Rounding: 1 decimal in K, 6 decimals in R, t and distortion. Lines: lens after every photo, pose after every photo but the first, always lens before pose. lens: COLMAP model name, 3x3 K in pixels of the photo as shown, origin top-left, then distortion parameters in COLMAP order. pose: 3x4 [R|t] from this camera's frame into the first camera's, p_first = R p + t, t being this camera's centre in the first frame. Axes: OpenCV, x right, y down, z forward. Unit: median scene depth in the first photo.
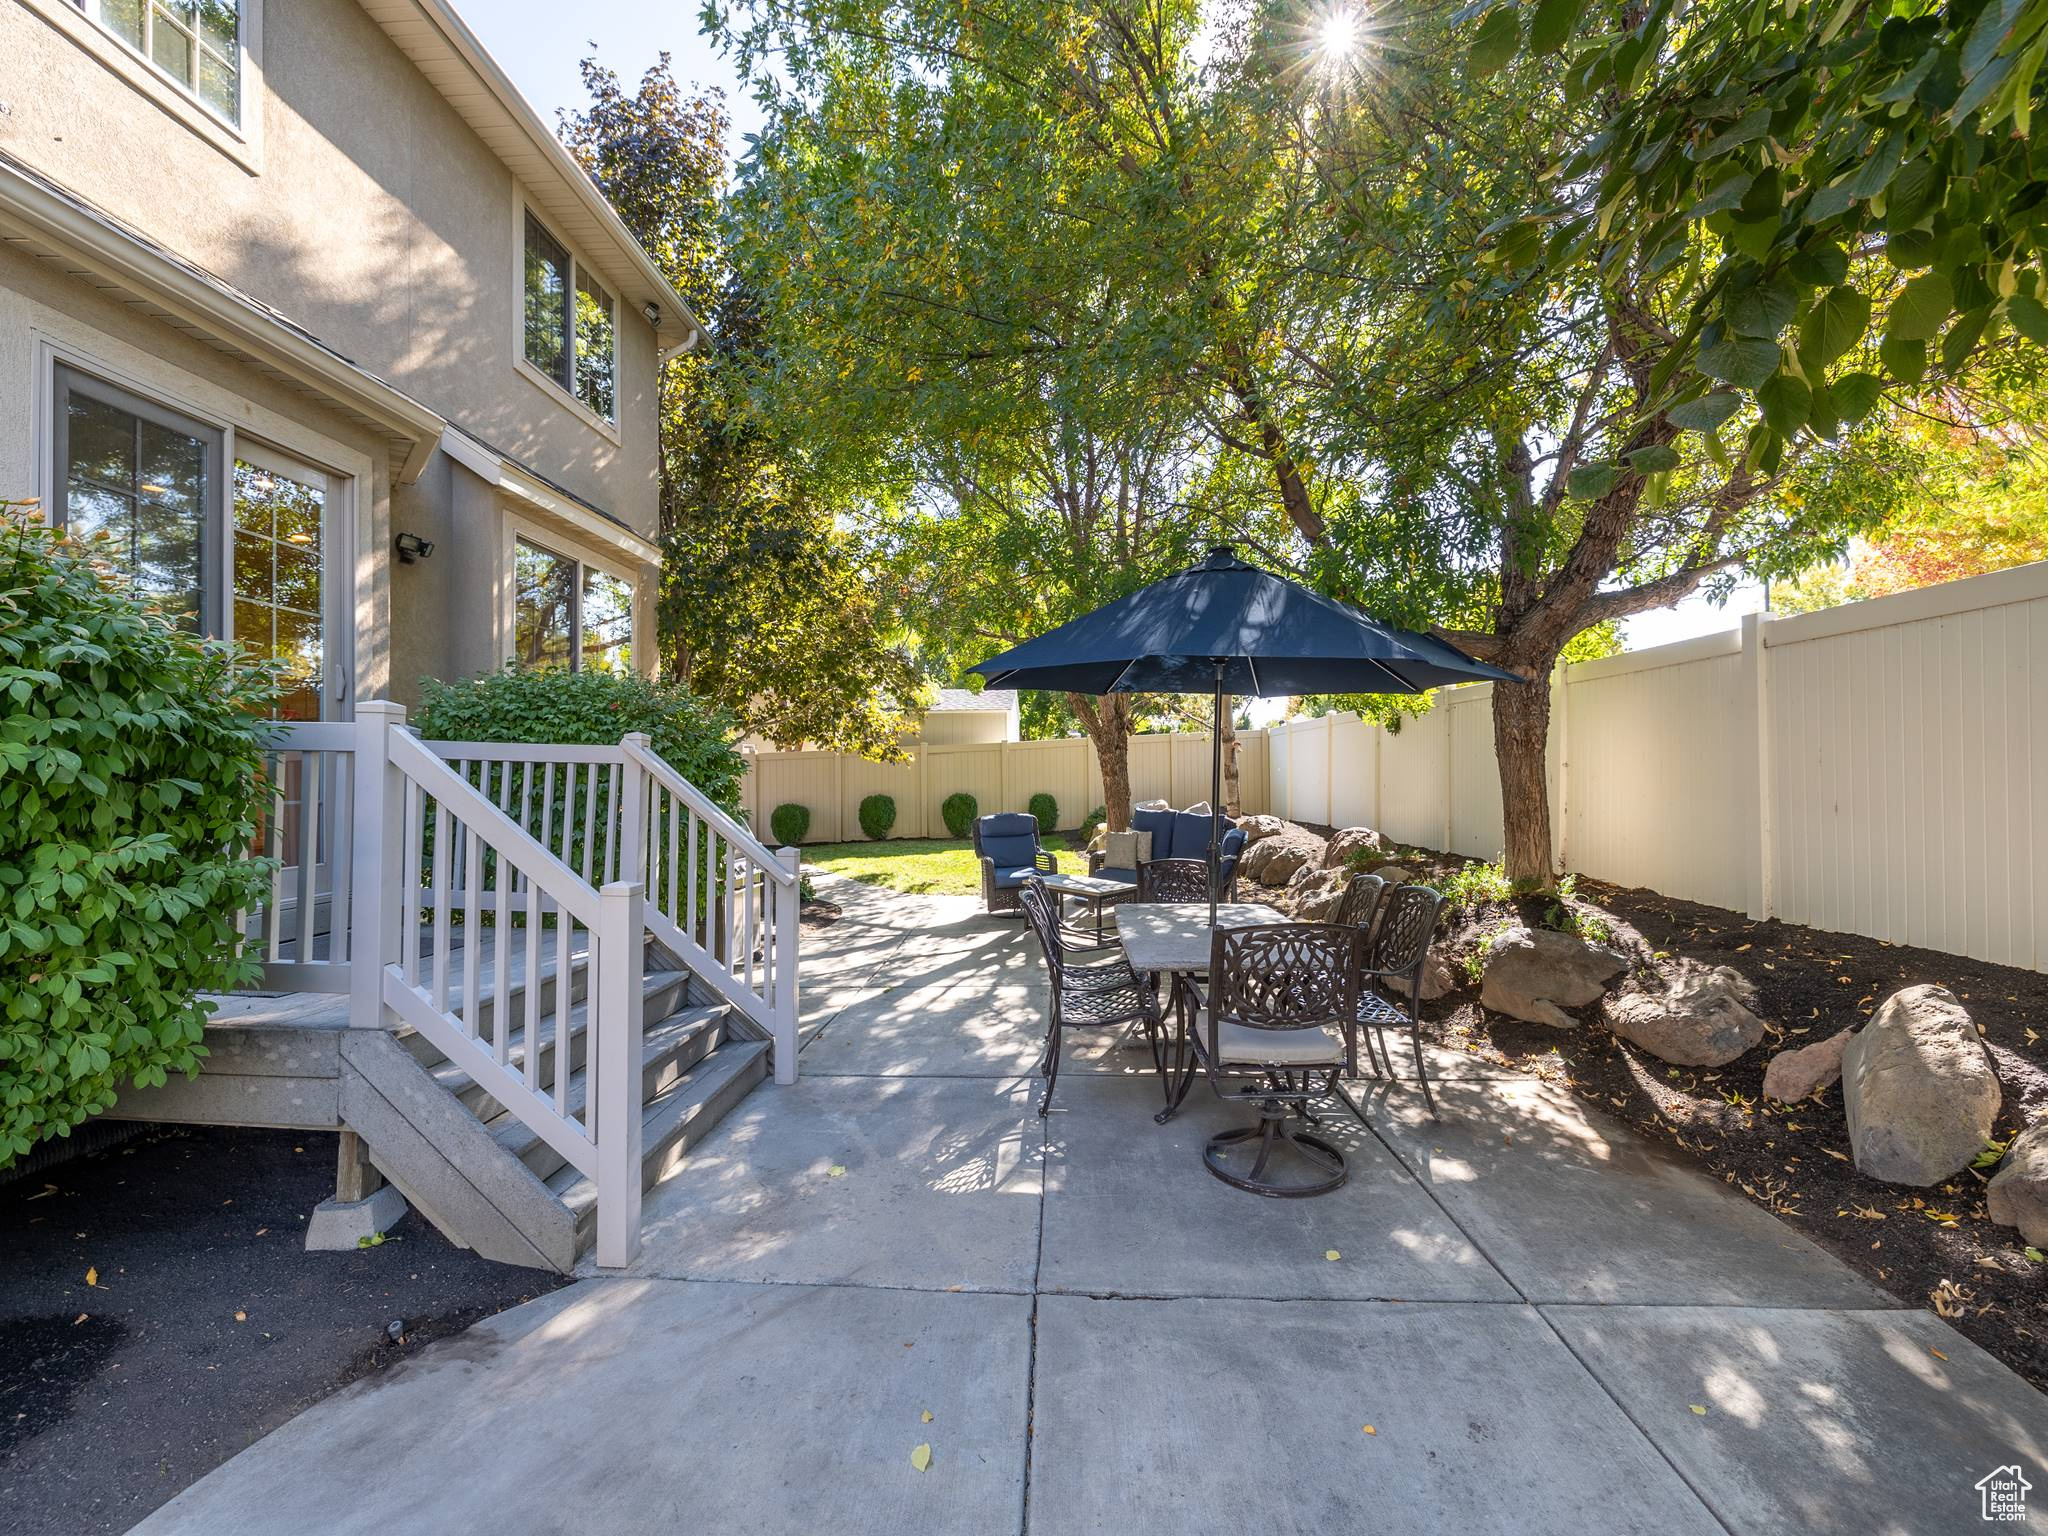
lens RADIAL K [[848.5, 0, 1021.6], [0, 848.5, 772.5], [0, 0, 1]] dist [-0.002398, -0.000135]
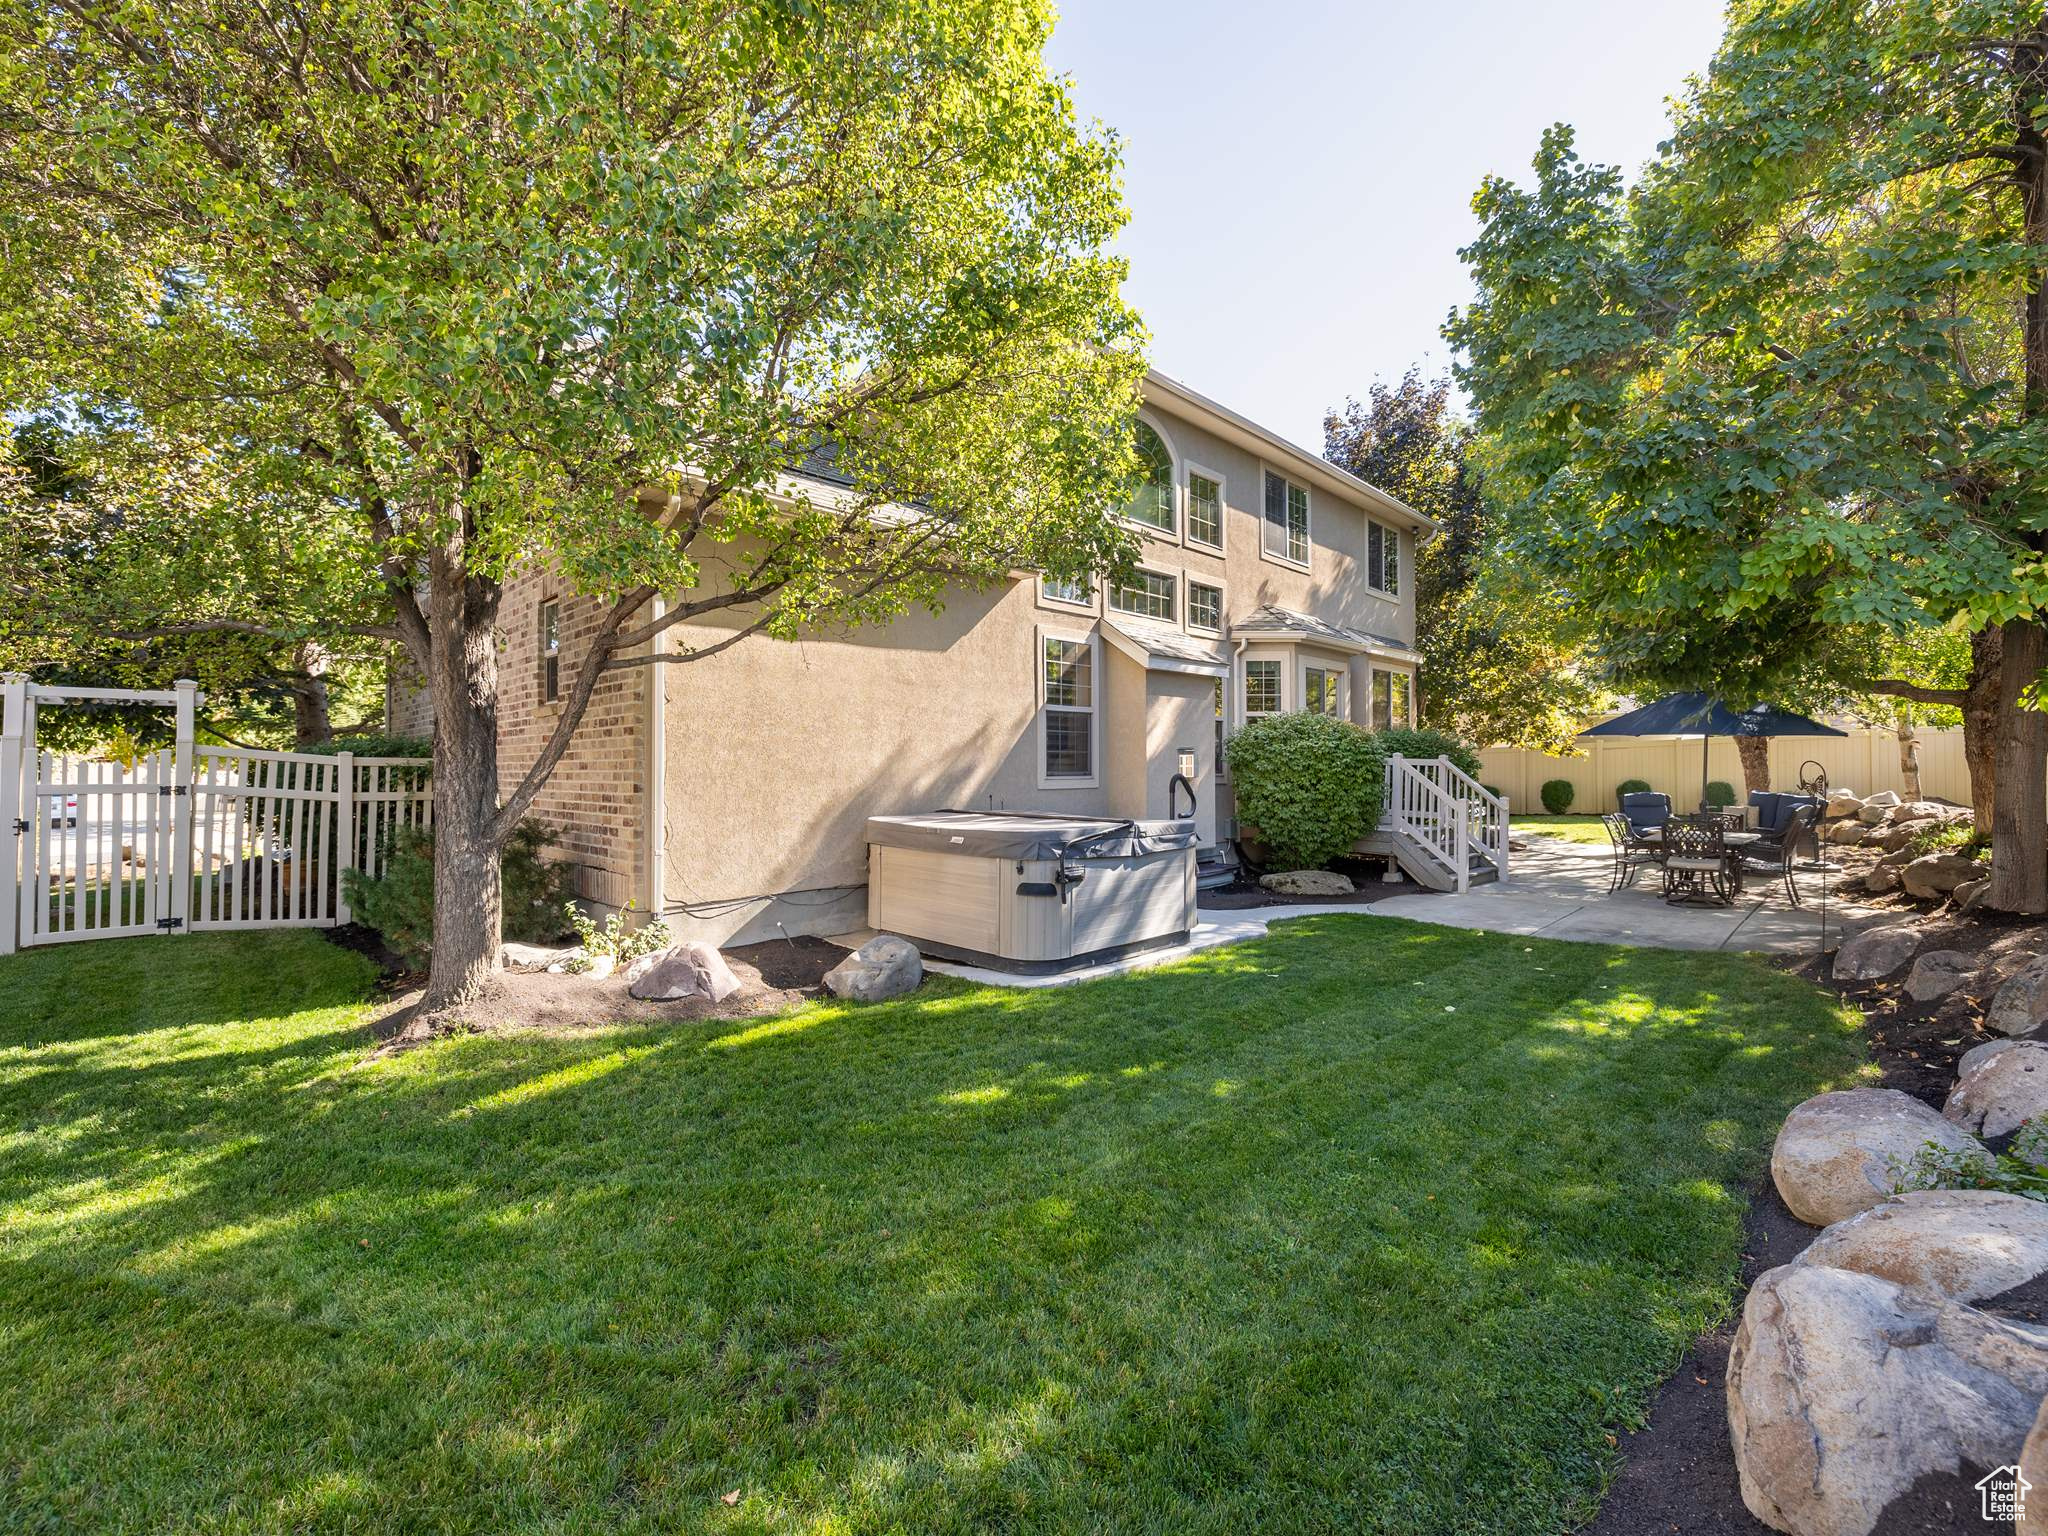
lens RADIAL K [[848.5, 0, 1017.3], [0, 848.5, 762.6], [0, 0, 1]] dist [-0.002398, -0.000135]
pose [[0.733413, 0.001648, -0.679781, 0.165864], [0.002541, 0.999983, 0.005165, -0.016119], [0.679778, -0.005515, 0.733397, -0.807063]]
